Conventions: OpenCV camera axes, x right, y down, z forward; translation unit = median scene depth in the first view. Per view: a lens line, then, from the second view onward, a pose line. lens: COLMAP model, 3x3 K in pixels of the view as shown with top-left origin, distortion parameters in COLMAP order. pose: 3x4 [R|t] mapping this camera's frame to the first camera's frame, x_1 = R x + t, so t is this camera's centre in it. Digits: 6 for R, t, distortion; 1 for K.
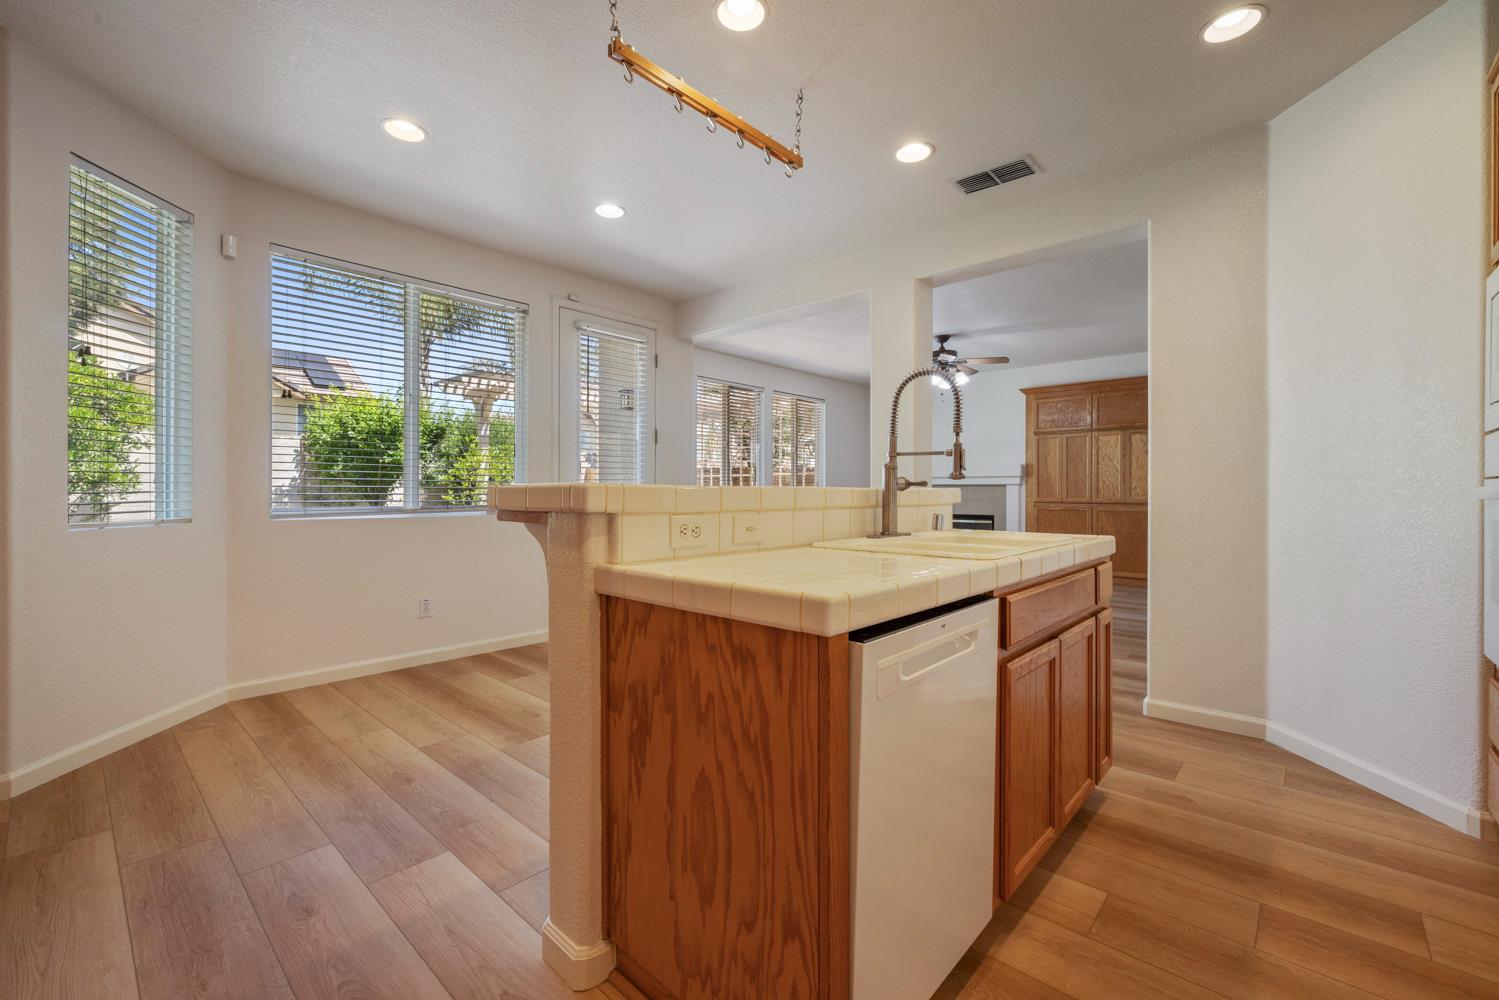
lens RADIAL K [[628.0, 0, 745.8], [0, 628.0, 495.4], [0, 0, 1]] dist [0.001696, -0.000192]
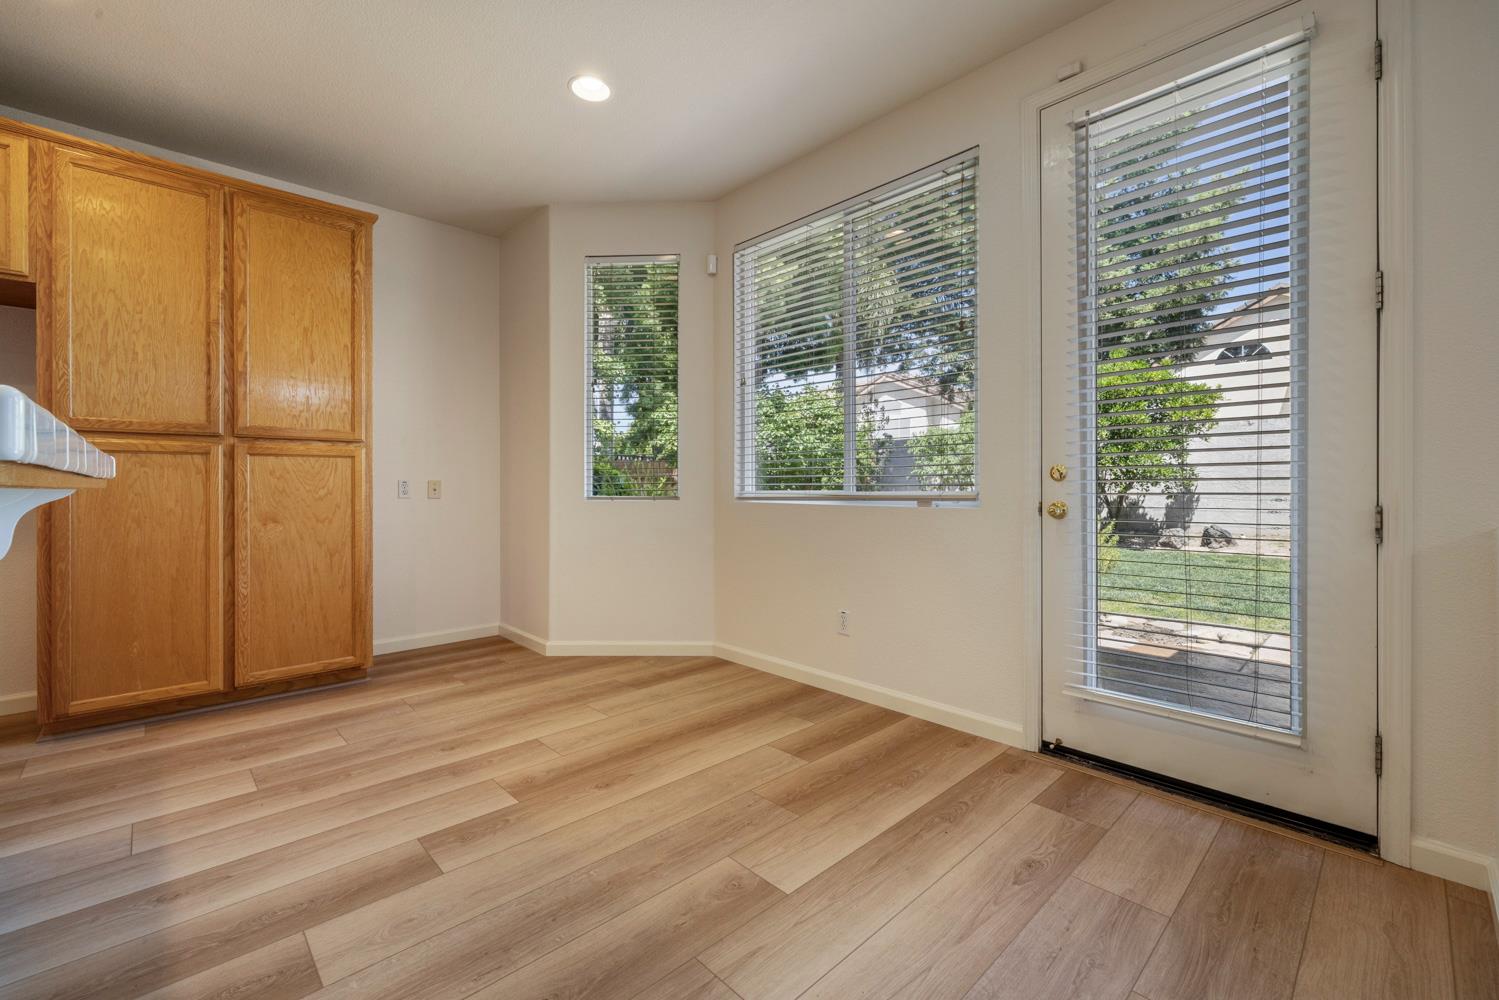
lens RADIAL K [[628.0, 0, 745.6], [0, 628.0, 493.0], [0, 0, 1]] dist [0.001696, -0.000192]
pose [[-0.076997, 0.004448, -0.997021, 0.443365], [-0.004992, 0.999976, 0.004846, 0.026227], [0.997019, 0.005351, -0.076973, 1.529308]]
